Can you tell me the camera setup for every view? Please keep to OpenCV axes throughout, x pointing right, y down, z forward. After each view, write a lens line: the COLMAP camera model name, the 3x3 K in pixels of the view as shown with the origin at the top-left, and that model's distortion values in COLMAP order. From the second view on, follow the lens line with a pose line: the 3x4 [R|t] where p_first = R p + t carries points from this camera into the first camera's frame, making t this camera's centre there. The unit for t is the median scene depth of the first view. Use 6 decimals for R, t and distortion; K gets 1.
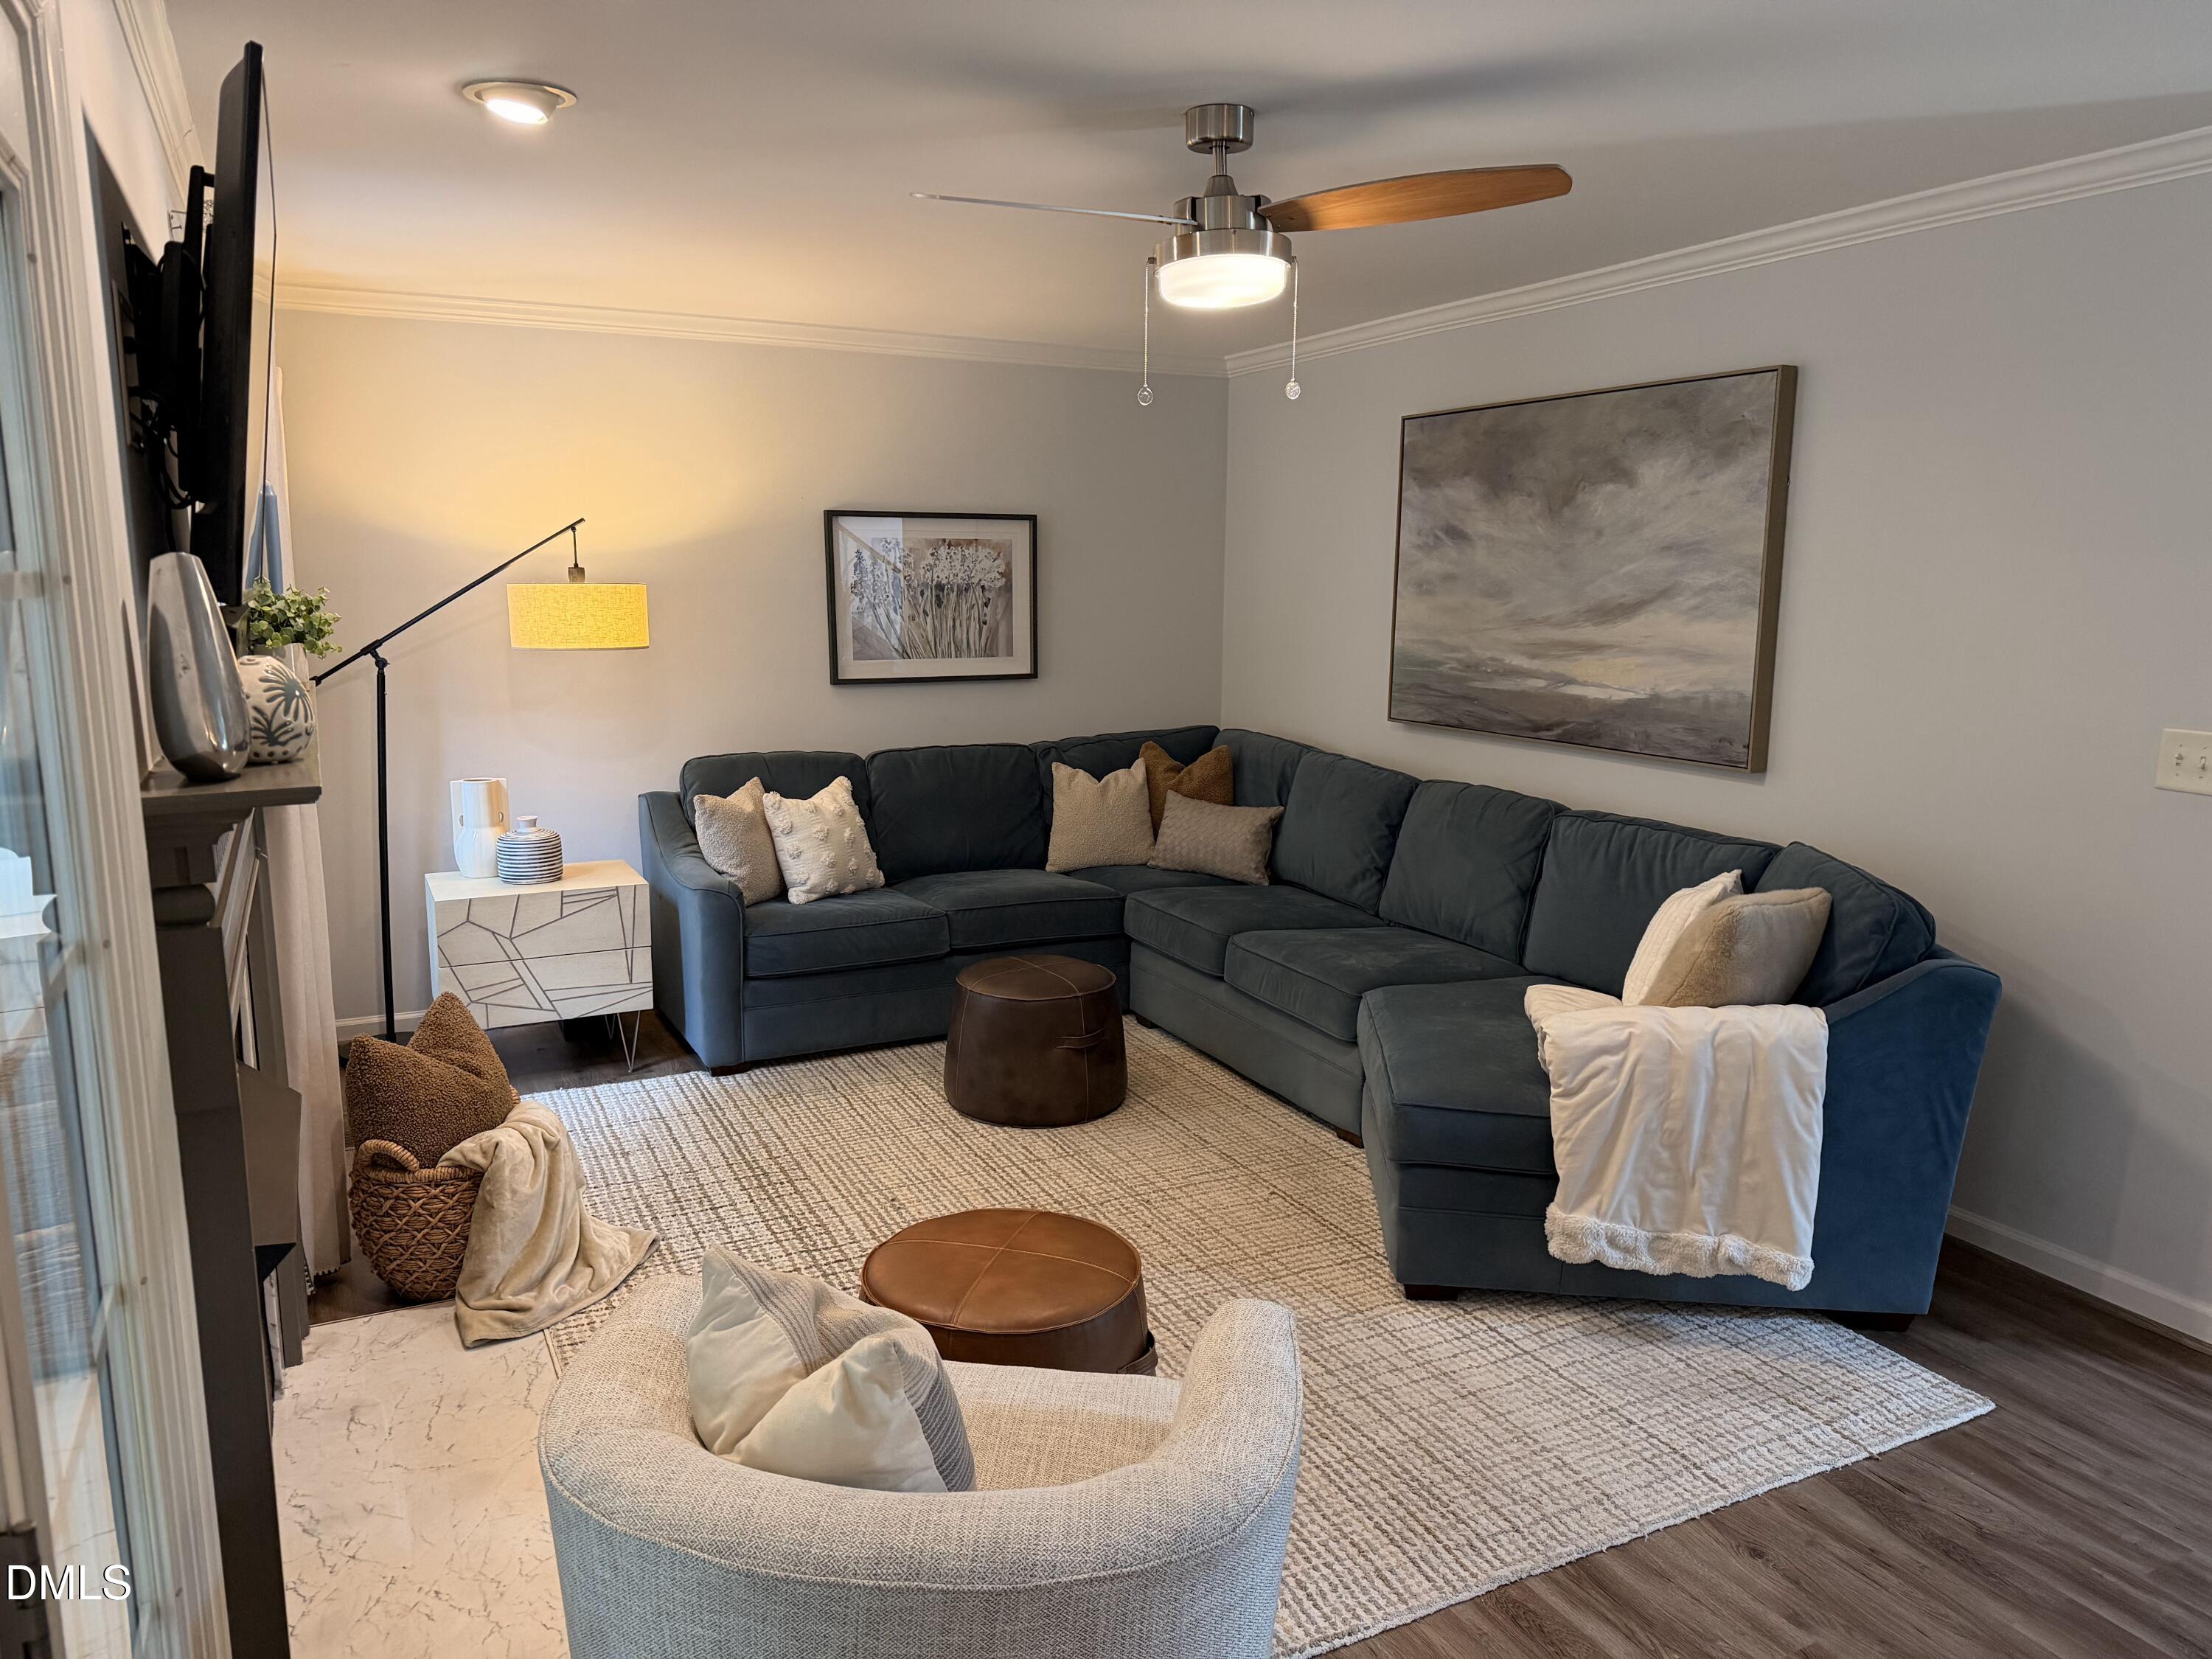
lens RADIAL K [[1539.7, 0, 1106.0], [0, 1539.7, 829.5], [0, 0, 1]] dist [0.151394, -0.297674]
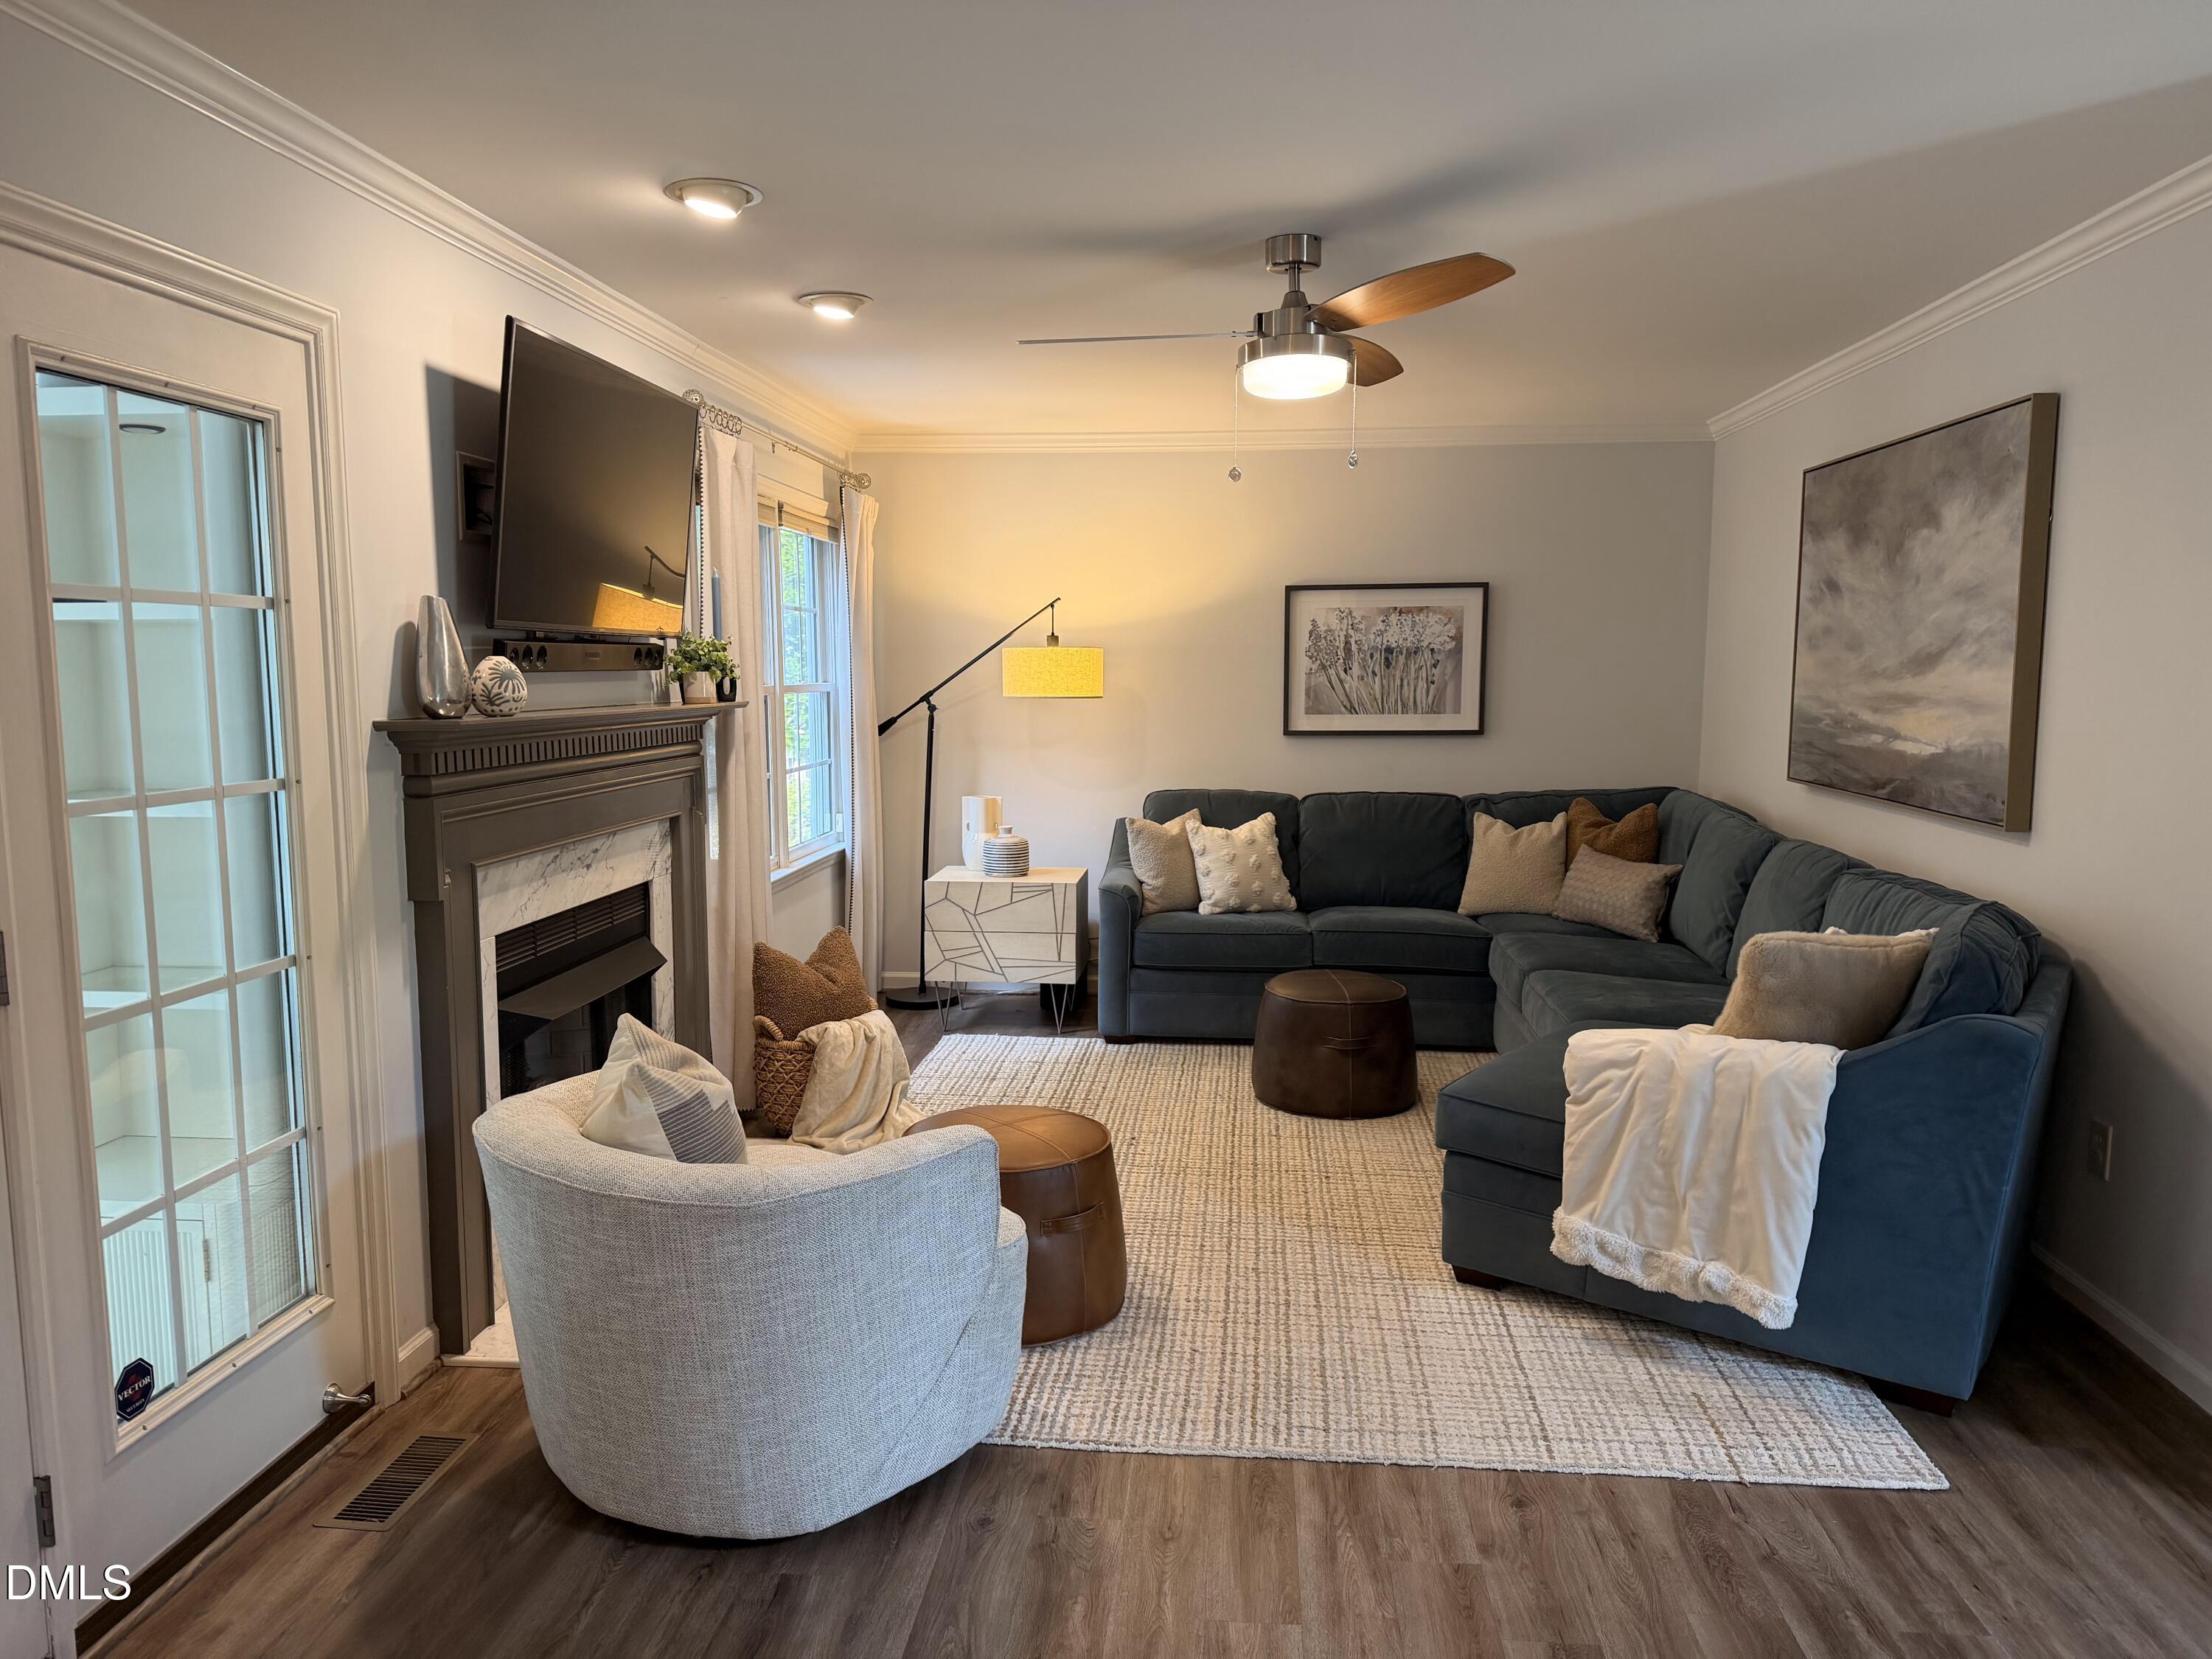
lens RADIAL K [[1539.7, 0, 1106.0], [0, 1539.7, 829.5], [0, 0, 1]] dist [0.151394, -0.297674]
pose [[0.849779, 0.053122, -0.524455, 0.413463], [-0.084116, 0.995826, -0.035427, 0.036933], [0.520384, 0.074220, 0.850701, -0.054647]]
